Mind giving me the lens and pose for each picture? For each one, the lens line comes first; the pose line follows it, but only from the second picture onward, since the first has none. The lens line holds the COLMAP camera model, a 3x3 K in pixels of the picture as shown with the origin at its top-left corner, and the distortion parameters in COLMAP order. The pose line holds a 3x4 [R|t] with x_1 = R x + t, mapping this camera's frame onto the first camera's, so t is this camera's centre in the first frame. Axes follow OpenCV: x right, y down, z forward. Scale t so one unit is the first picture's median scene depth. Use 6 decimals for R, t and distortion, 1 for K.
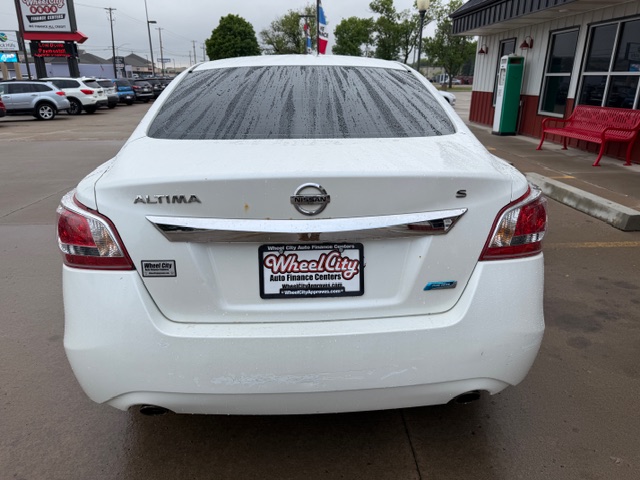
lens RADIAL K [[467.7, 0, 320.0], [0, 467.7, 240.0], [0, 0, 1]] dist [0.004317, 0.004216]
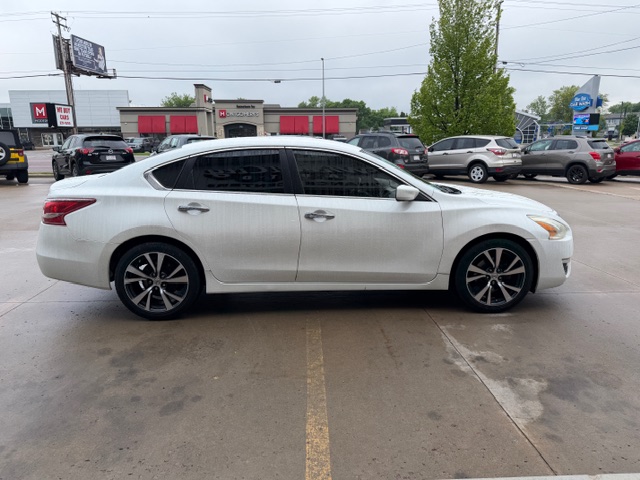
lens RADIAL K [[467.7, 0, 320.0], [0, 467.7, 240.0], [0, 0, 1]] dist [0.004317, 0.004216]
pose [[-0.037190, 0.208581, -0.977298, 1.347947], [-0.328824, 0.920958, 0.209070, -0.406381], [0.943659, 0.329135, 0.034336, 1.112744]]
